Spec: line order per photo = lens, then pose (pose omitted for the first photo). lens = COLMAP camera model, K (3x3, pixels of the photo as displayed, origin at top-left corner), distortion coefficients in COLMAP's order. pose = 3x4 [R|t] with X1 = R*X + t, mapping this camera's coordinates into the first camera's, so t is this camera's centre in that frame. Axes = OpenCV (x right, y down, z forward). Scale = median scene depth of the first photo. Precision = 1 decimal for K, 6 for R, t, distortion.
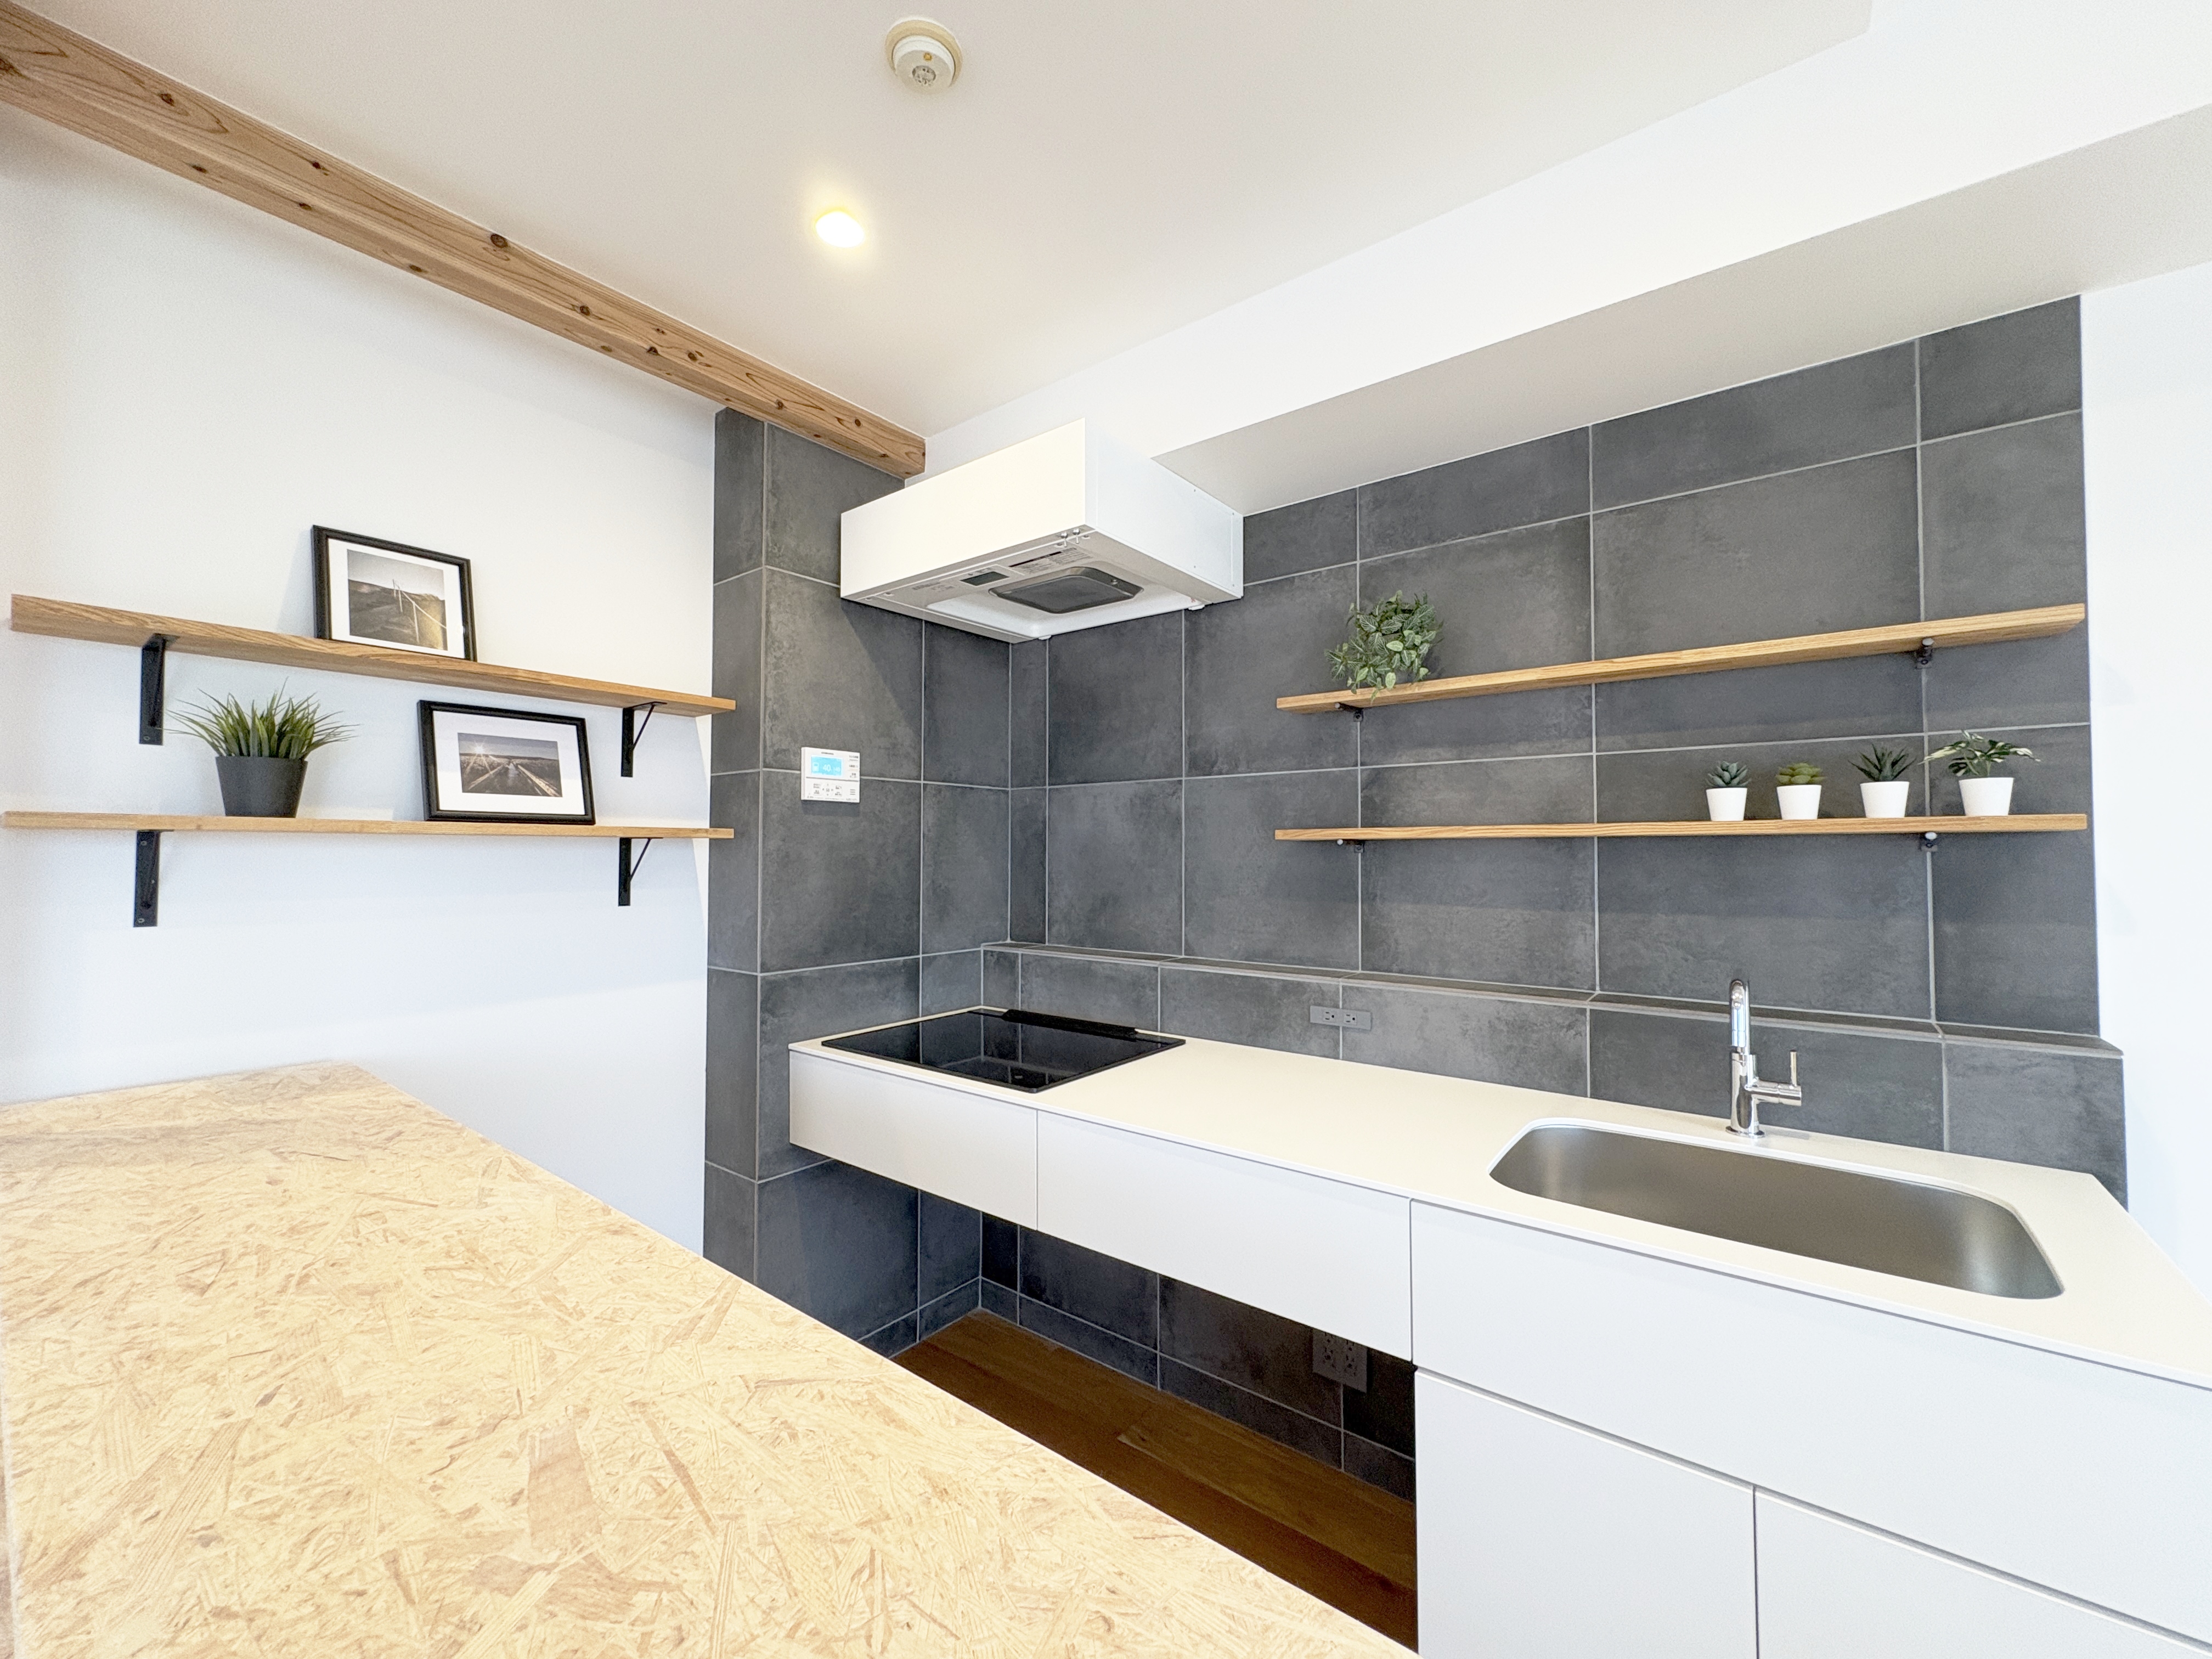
lens RADIAL K [[886.7, 0, 1102.8], [0, 886.7, 838.8], [0, 0, 1]] dist [-0.000799, 0.000000]
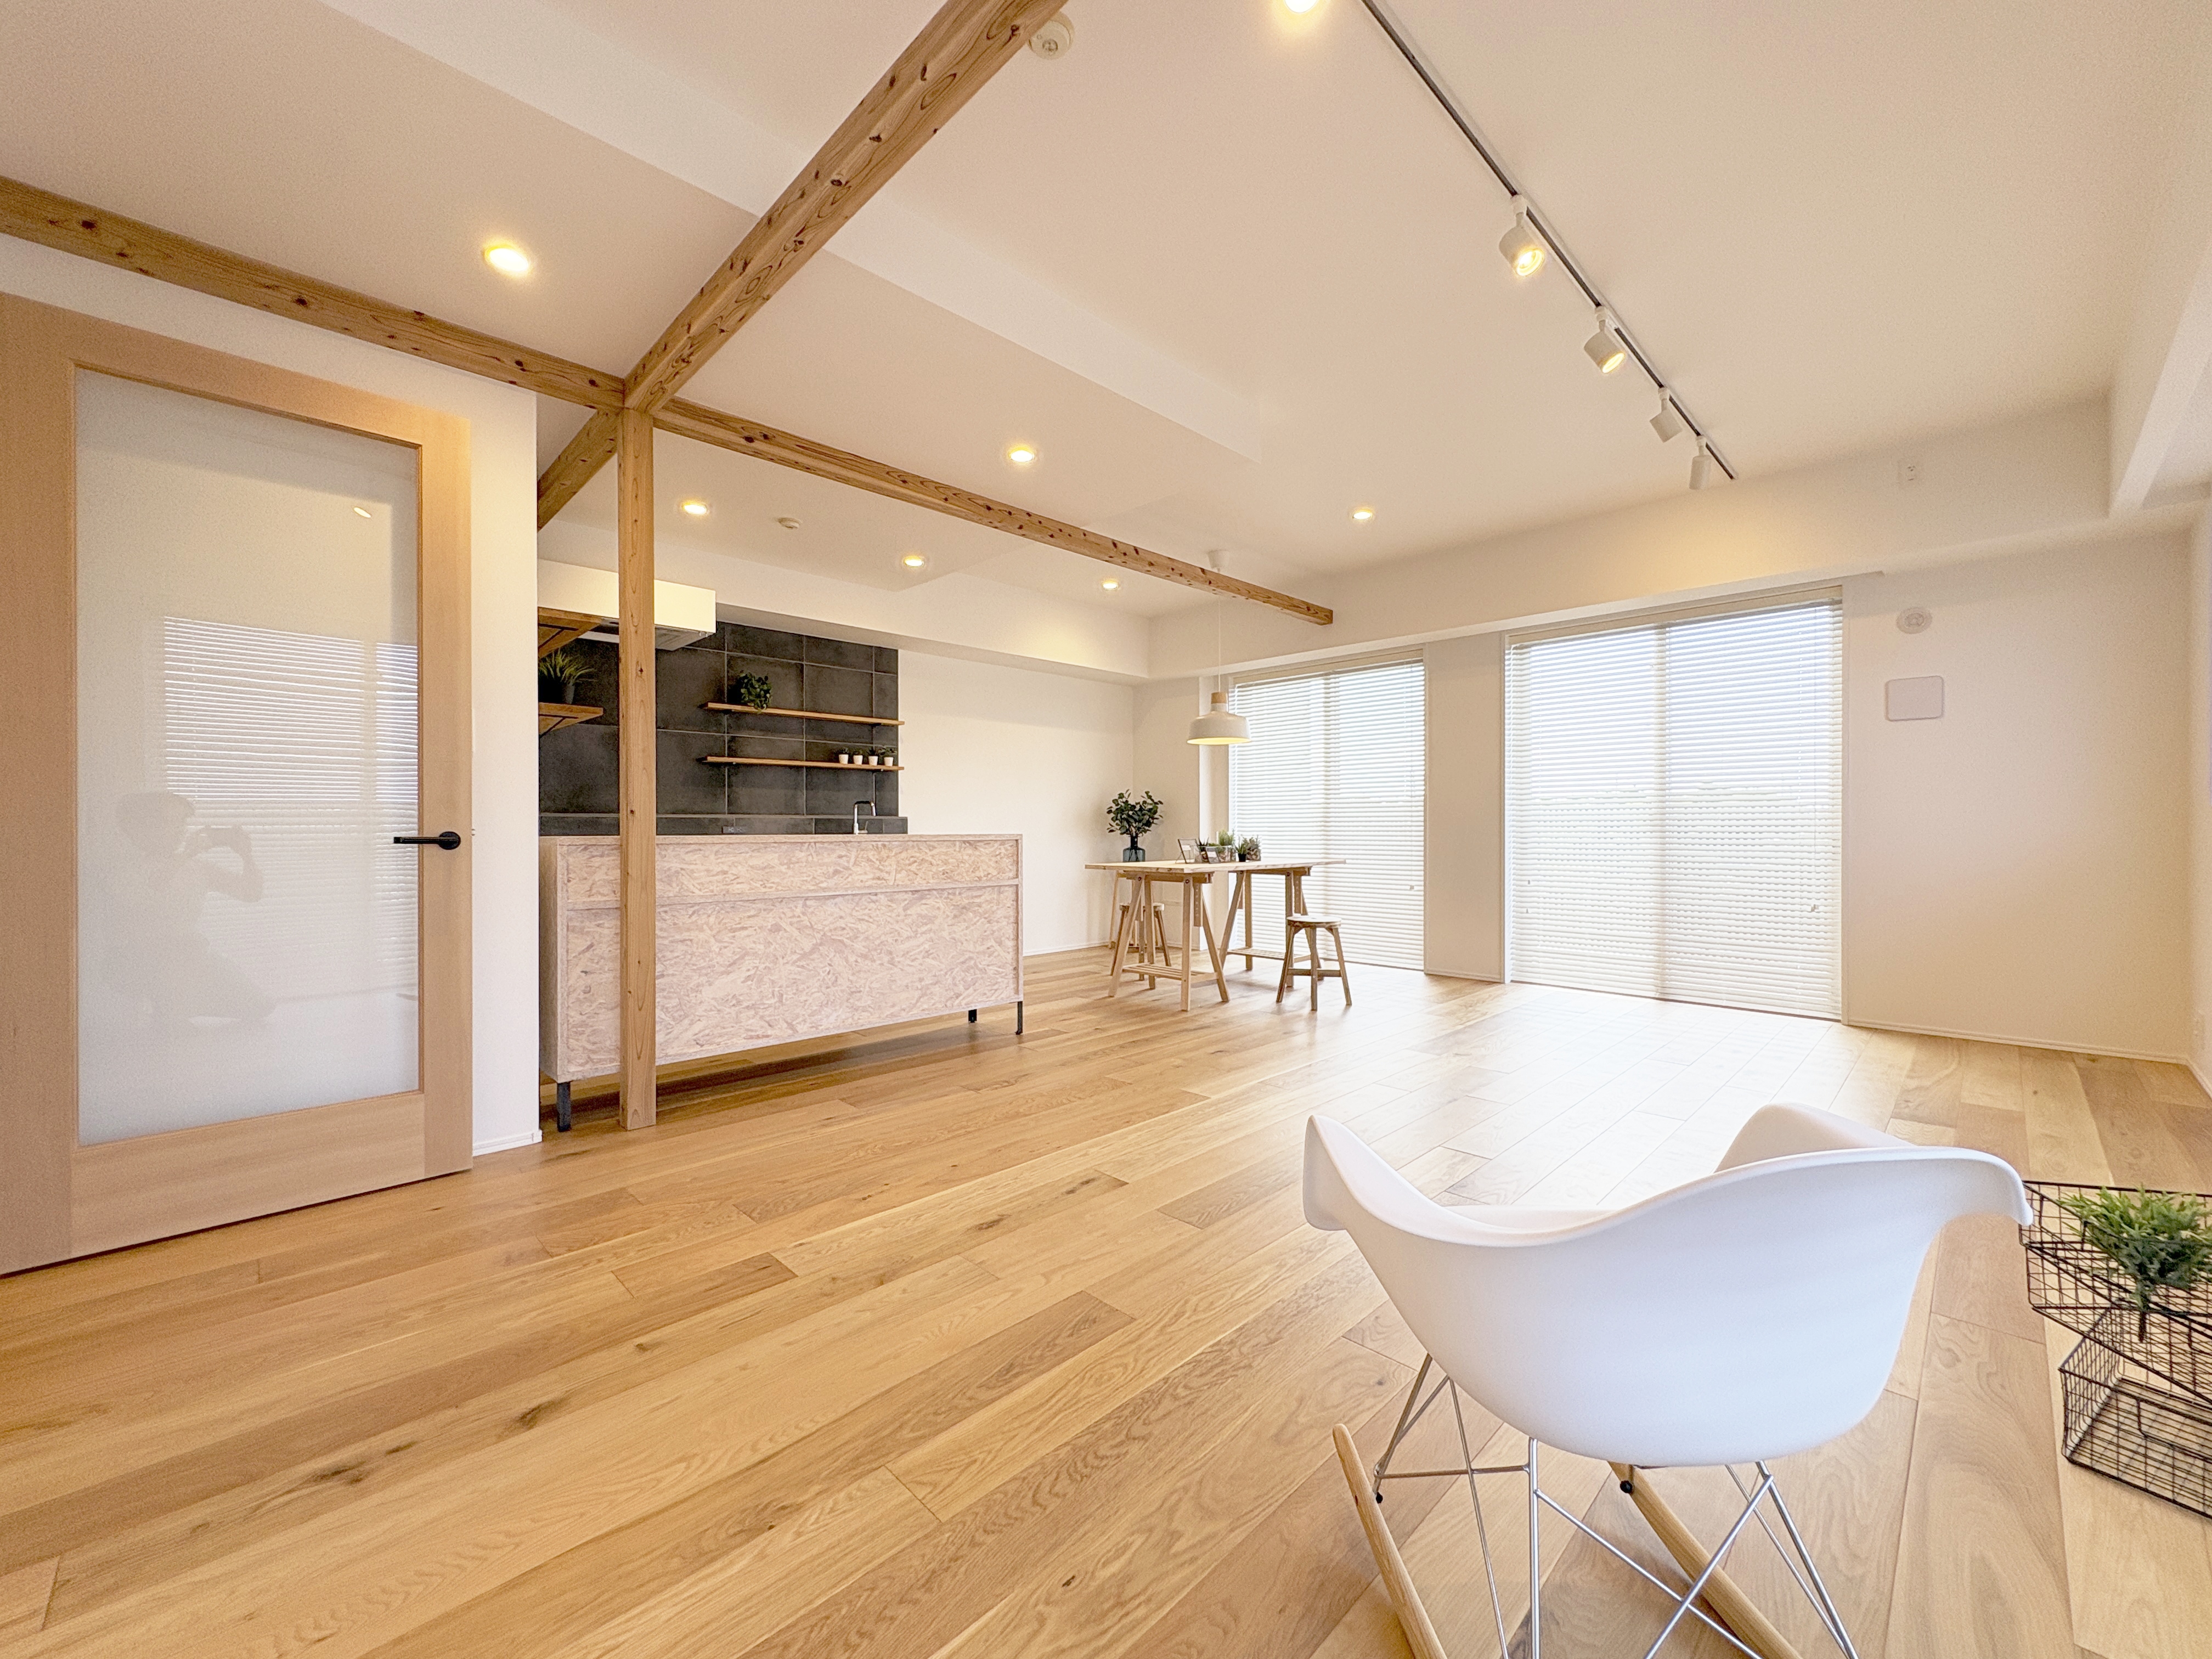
lens RADIAL K [[886.7, 0, 1103.3], [0, 886.7, 819.5], [0, 0, 1]] dist [-0.000799, 0.000000]
pose [[0.123548, -0.006678, 0.992316, -2.721852], [-0.027234, 0.999578, 0.010118, 0.139620], [-0.991965, -0.028274, 0.123314, -0.500854]]
